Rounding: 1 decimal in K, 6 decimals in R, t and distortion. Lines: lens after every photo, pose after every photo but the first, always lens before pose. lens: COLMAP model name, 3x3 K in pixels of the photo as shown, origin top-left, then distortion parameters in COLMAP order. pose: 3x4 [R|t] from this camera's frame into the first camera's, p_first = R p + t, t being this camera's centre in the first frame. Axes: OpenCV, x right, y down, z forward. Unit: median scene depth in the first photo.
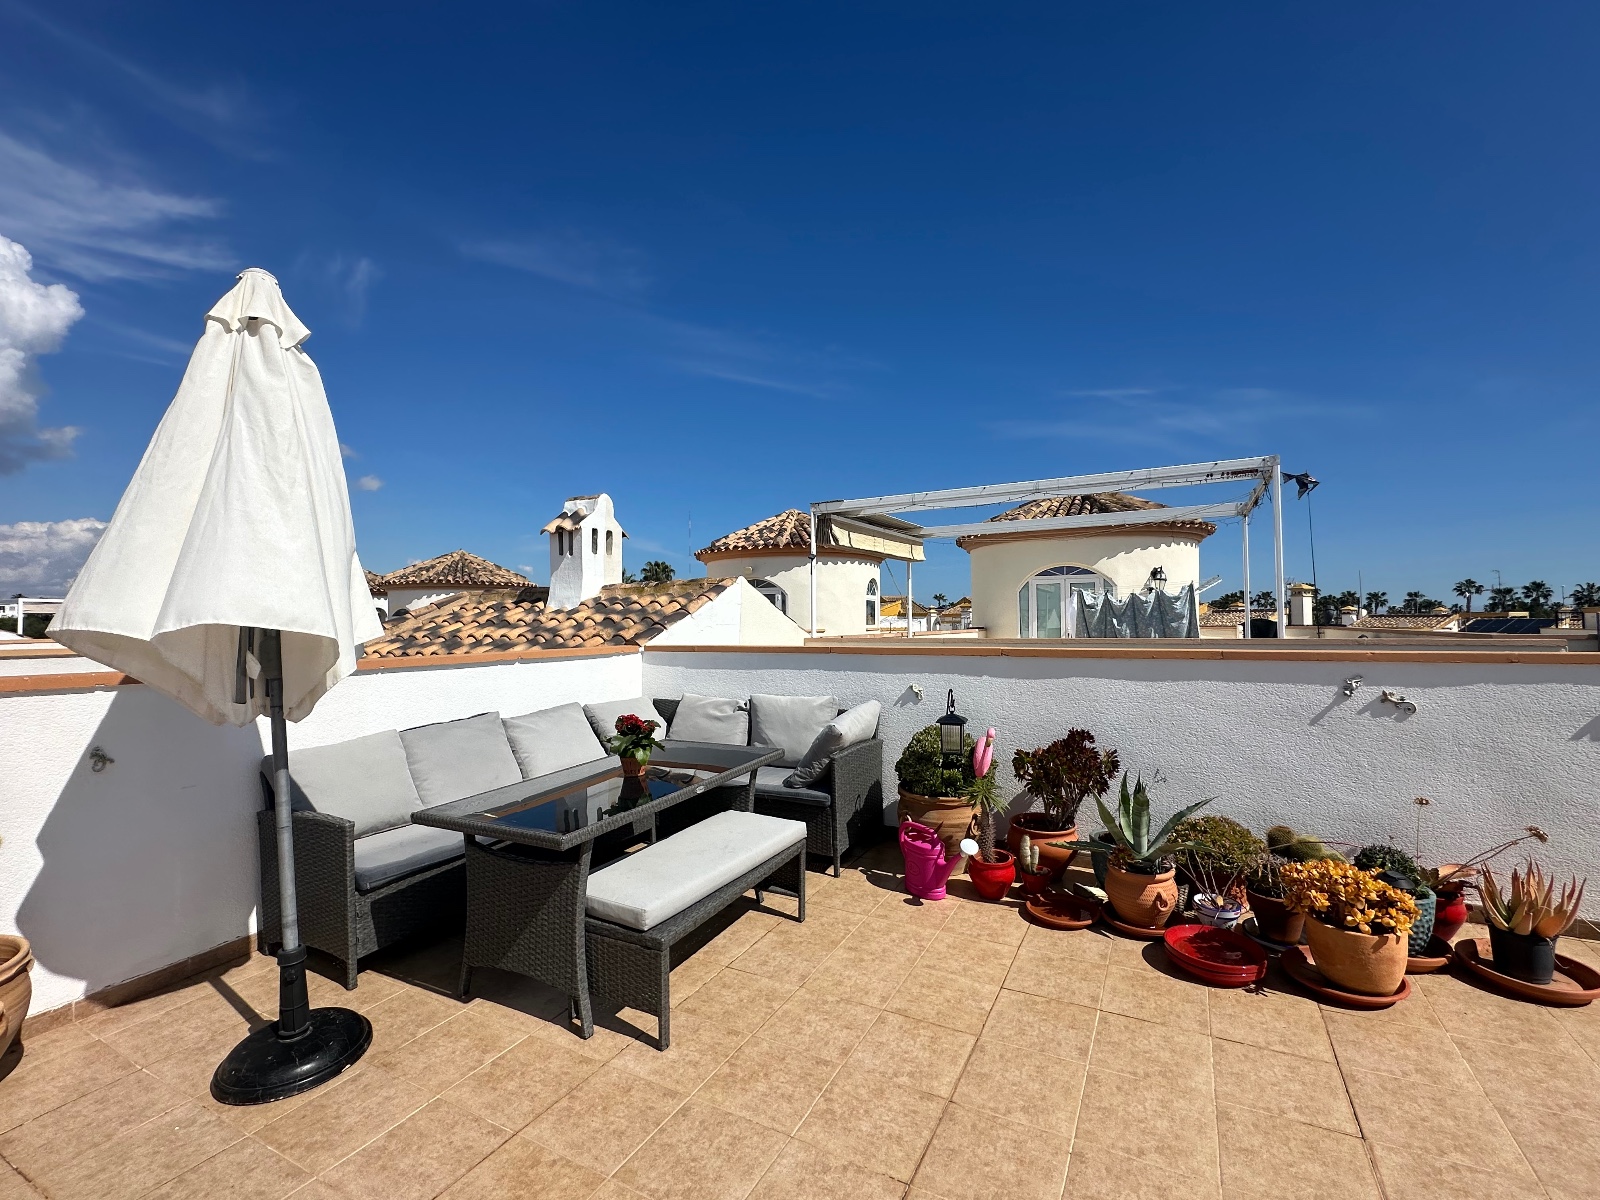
lens RADIAL K [[705.8, 0, 798.0], [0, 705.8, 609.3], [0, 0, 1]] dist [0.000979, 0.000650]
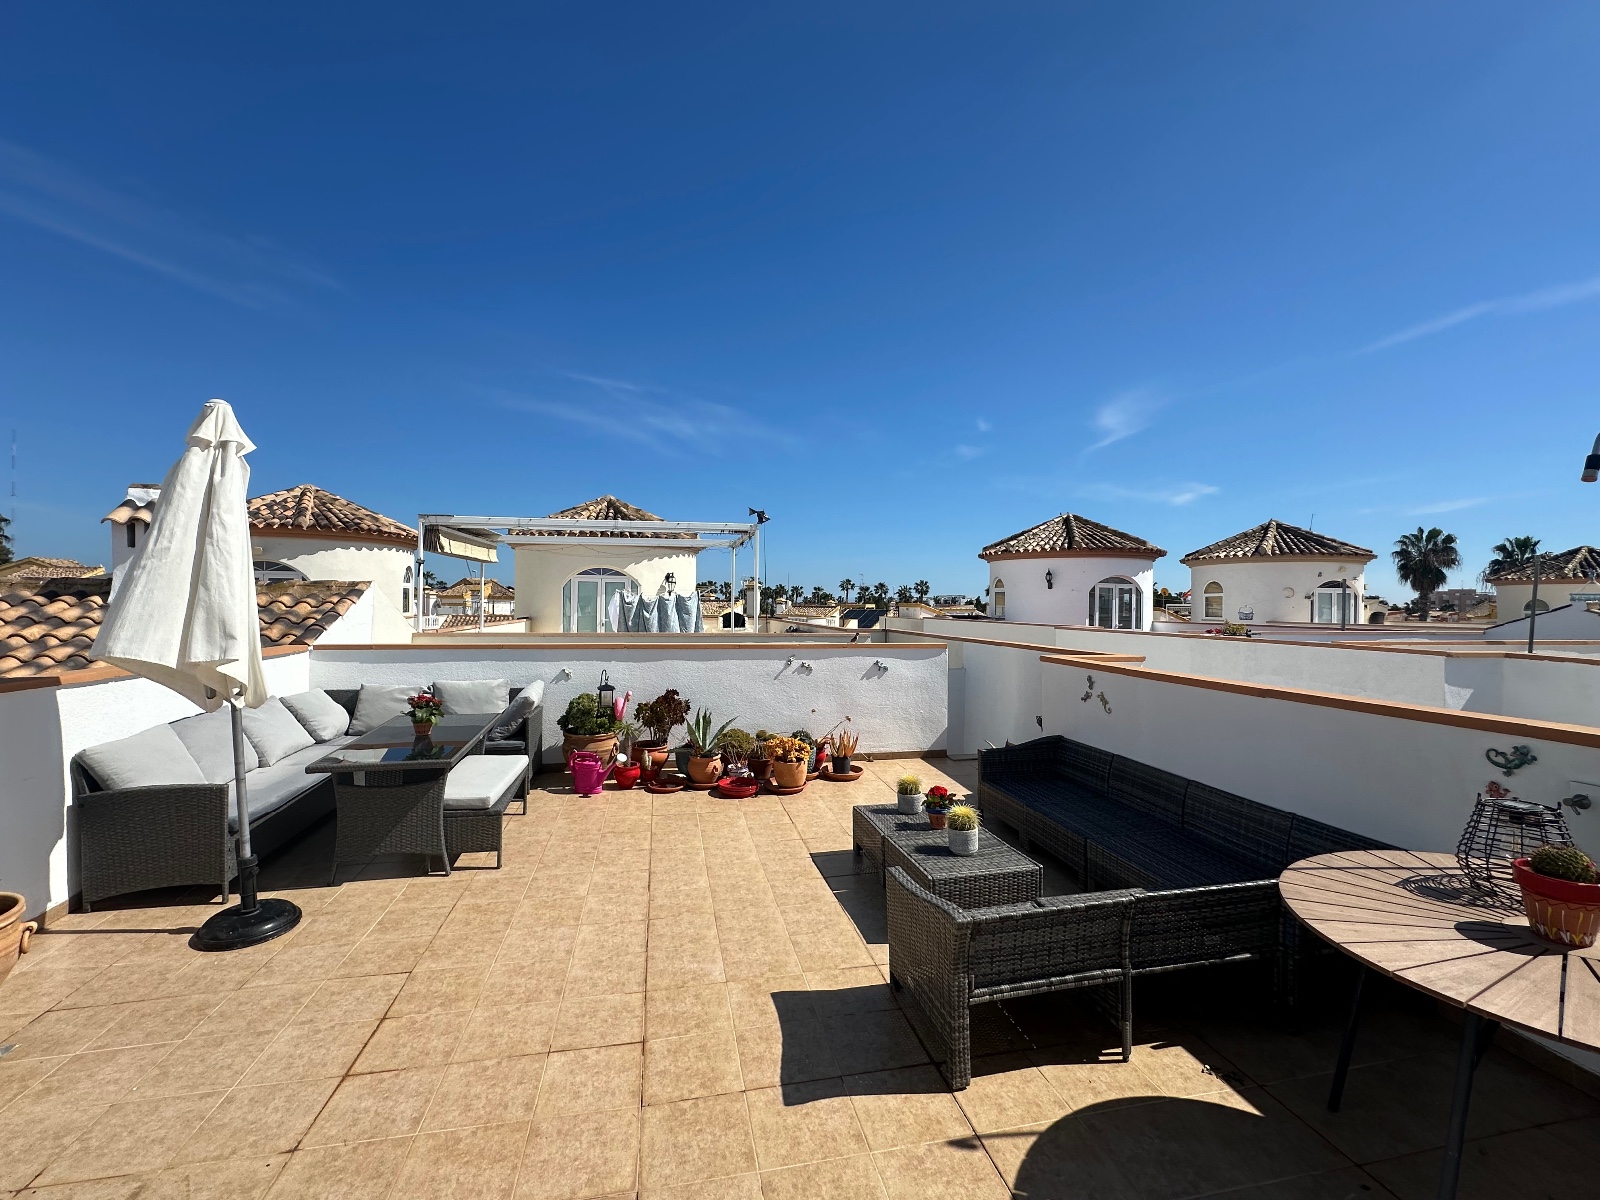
lens RADIAL K [[705.8, 0, 815.1], [0, 705.8, 607.3], [0, 0, 1]] dist [0.000979, 0.000650]
pose [[0.756028, 0.015526, 0.654355, -0.504657], [-0.031612, 0.999418, 0.012810, -0.073063], [-0.653775, -0.030371, 0.756079, -0.591916]]
